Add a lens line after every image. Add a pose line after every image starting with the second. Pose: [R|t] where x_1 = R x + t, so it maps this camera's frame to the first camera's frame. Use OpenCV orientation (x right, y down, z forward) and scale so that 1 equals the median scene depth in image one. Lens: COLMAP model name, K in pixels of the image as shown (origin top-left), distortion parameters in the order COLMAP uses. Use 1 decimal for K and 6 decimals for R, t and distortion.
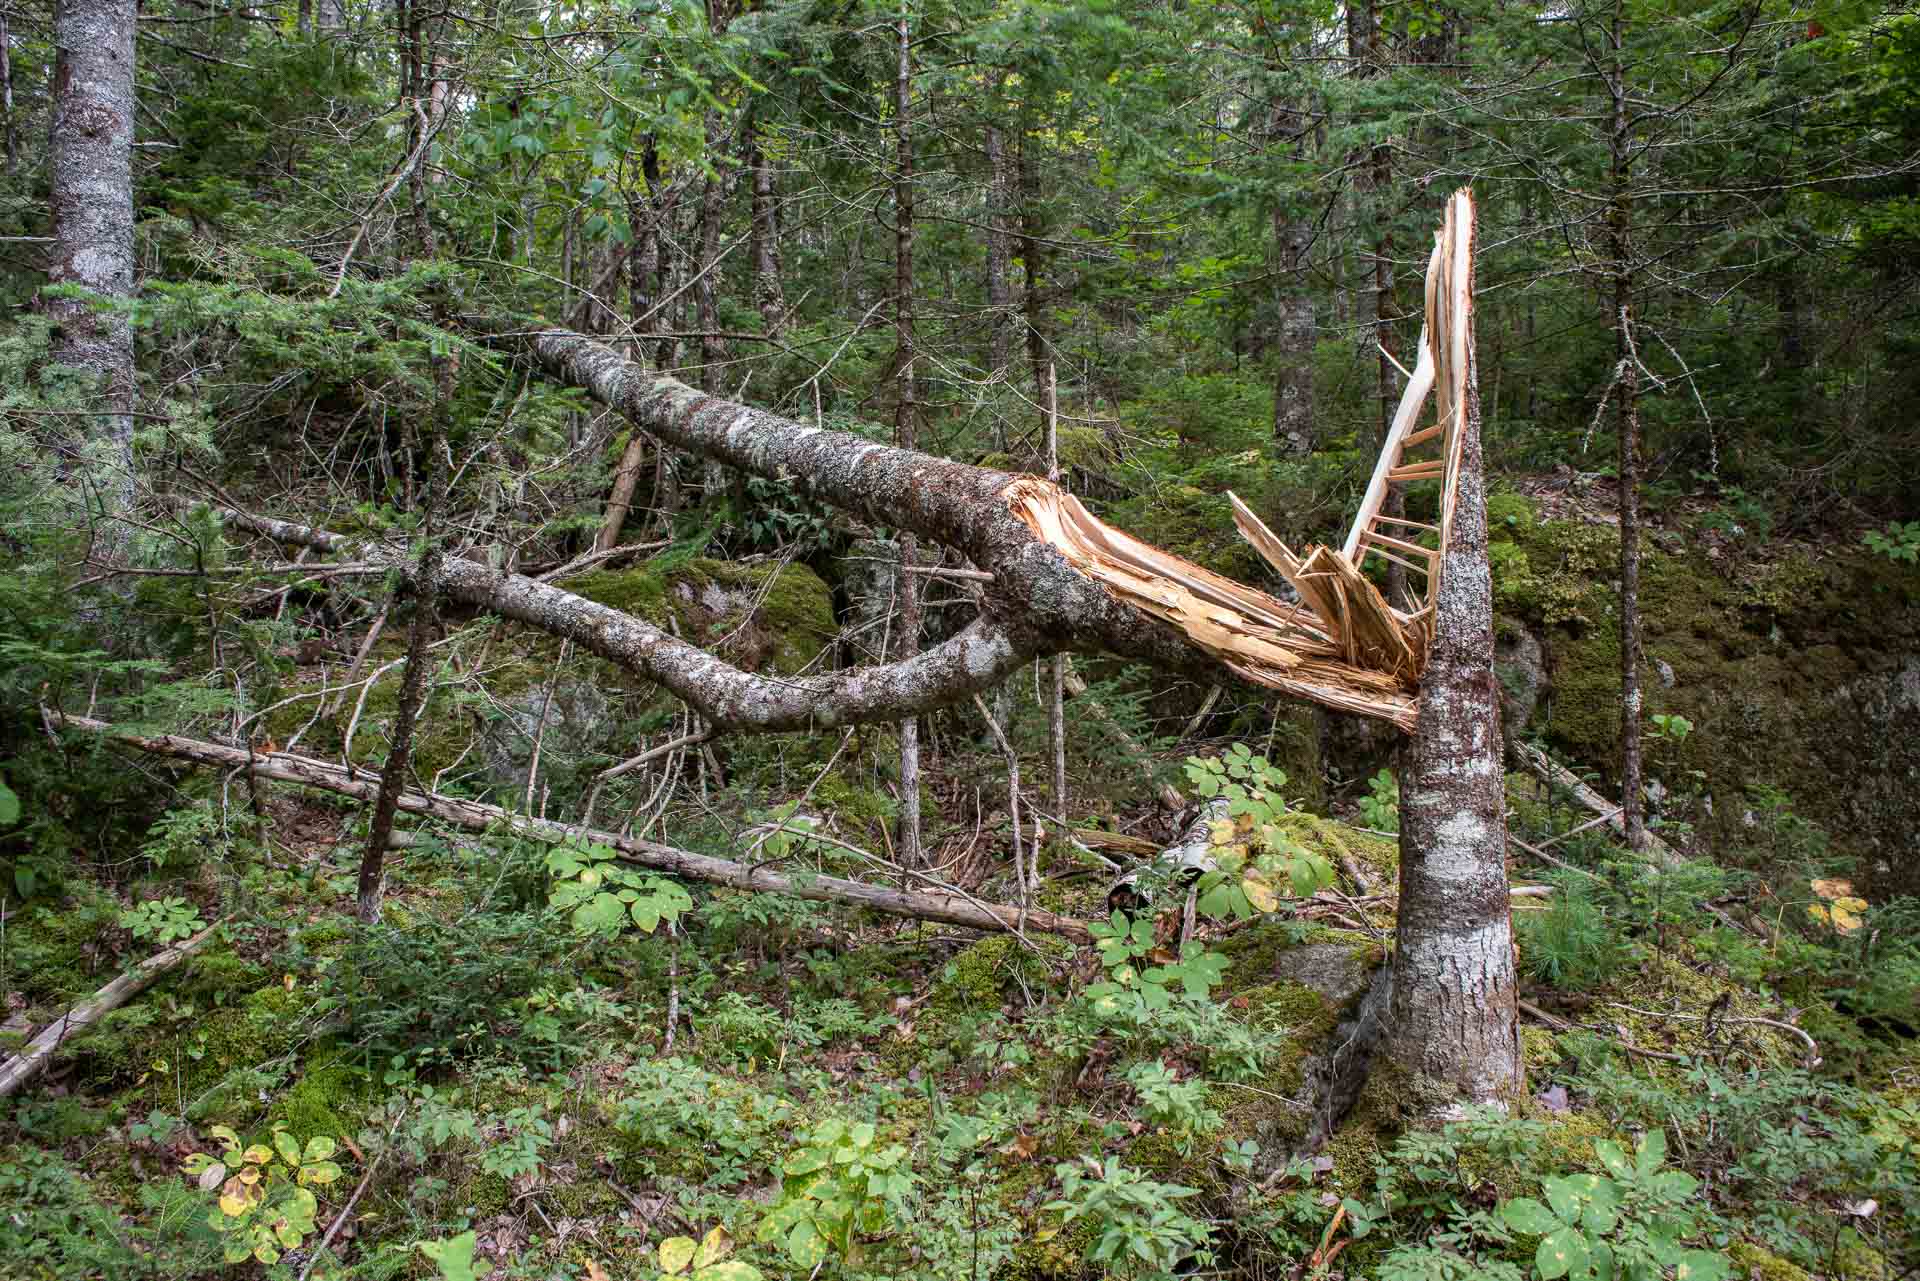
lens RADIAL K [[1535.5, 0, 959.8], [0, 1535.5, 639.8], [0, 0, 1]] dist [-0.097778, 0.000387]
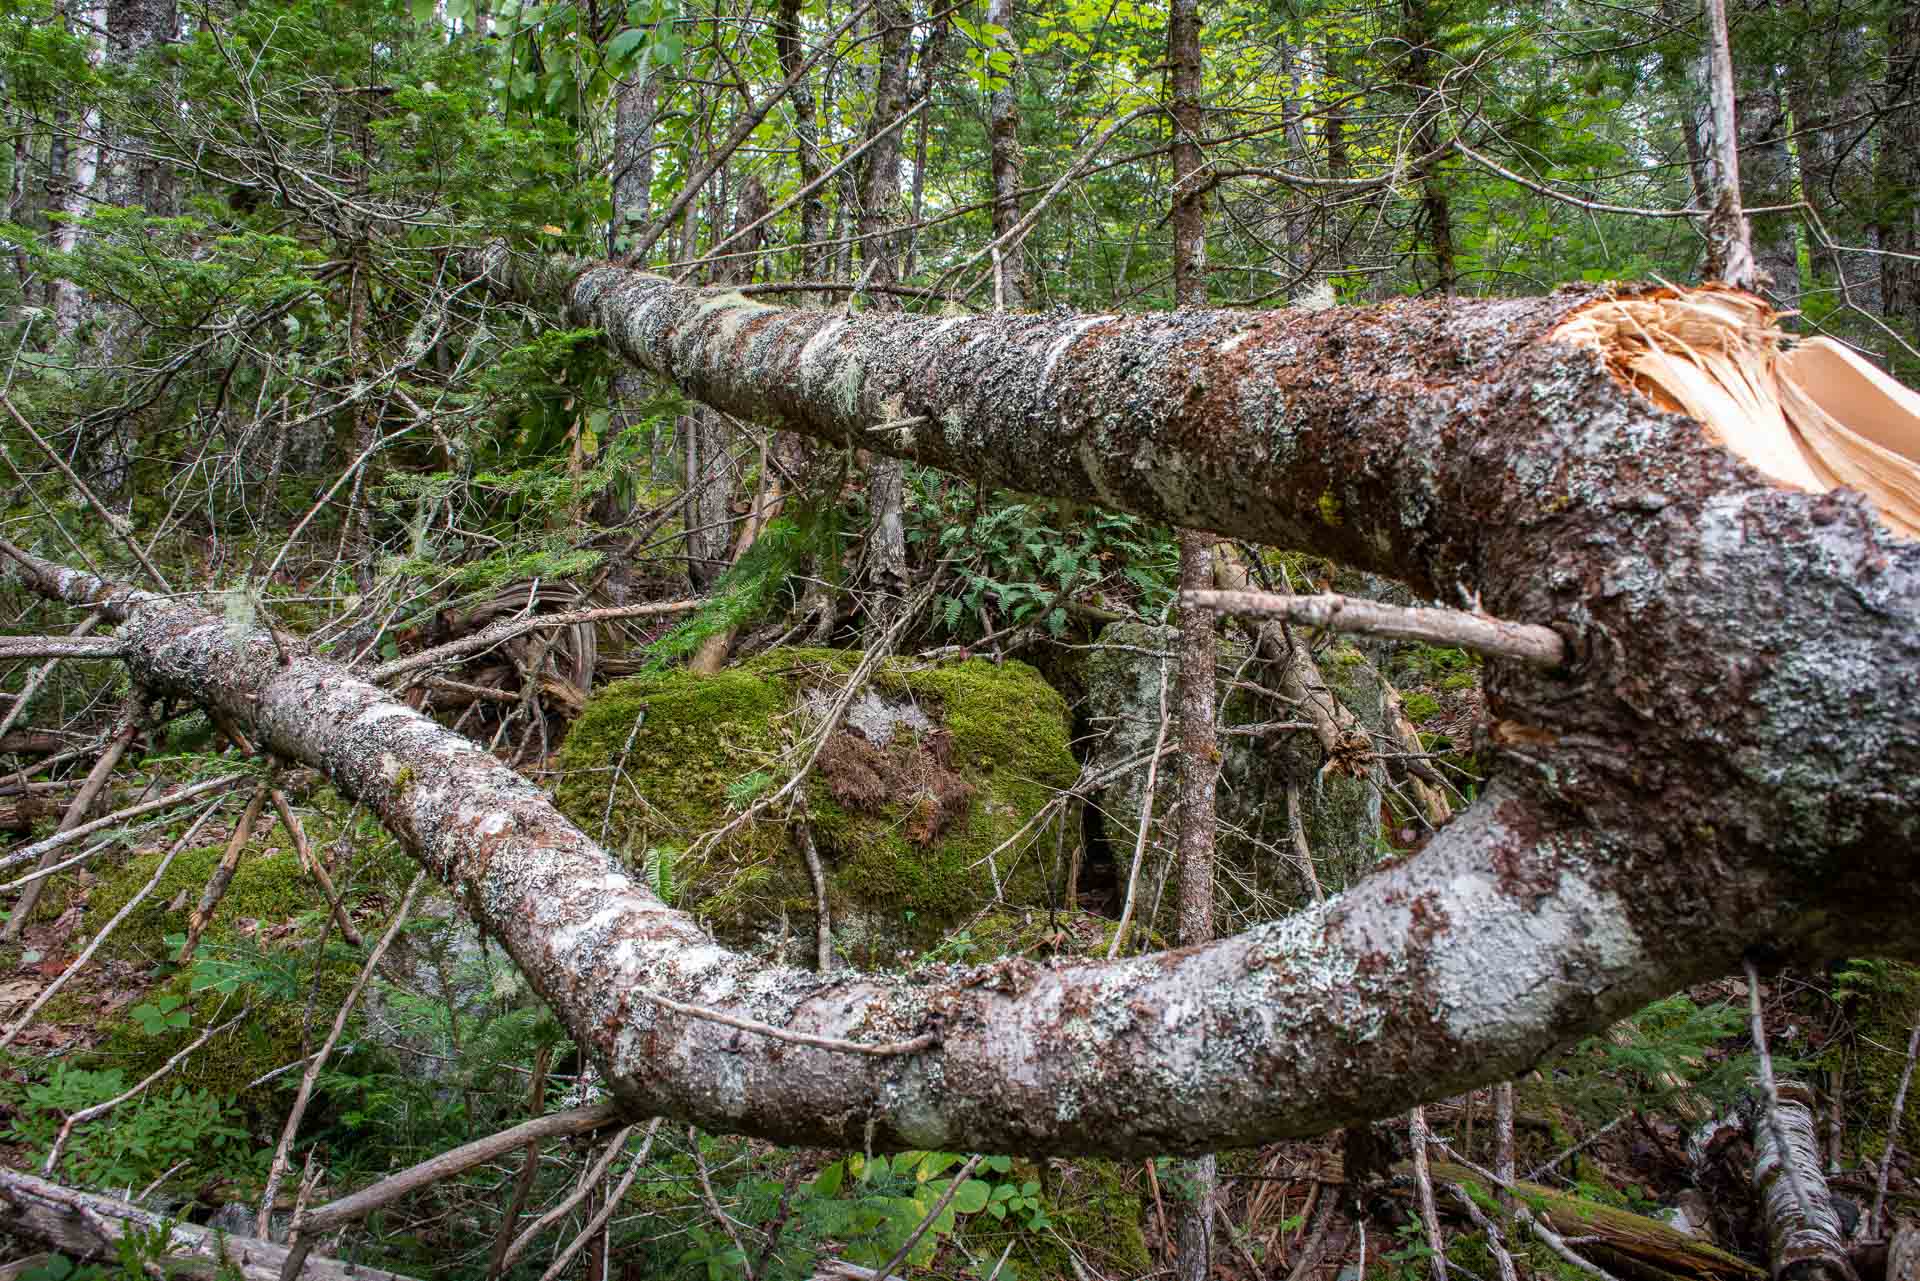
lens RADIAL K [[1535.5, 0, 955.9], [0, 1535.5, 634.9], [0, 0, 1]] dist [-0.097778, 0.000387]
pose [[0.982911, 0.000152, -0.184084, -0.024065], [-0.014957, 0.996759, -0.079038, -0.018718], [0.183475, 0.080440, 0.979728, 0.642964]]
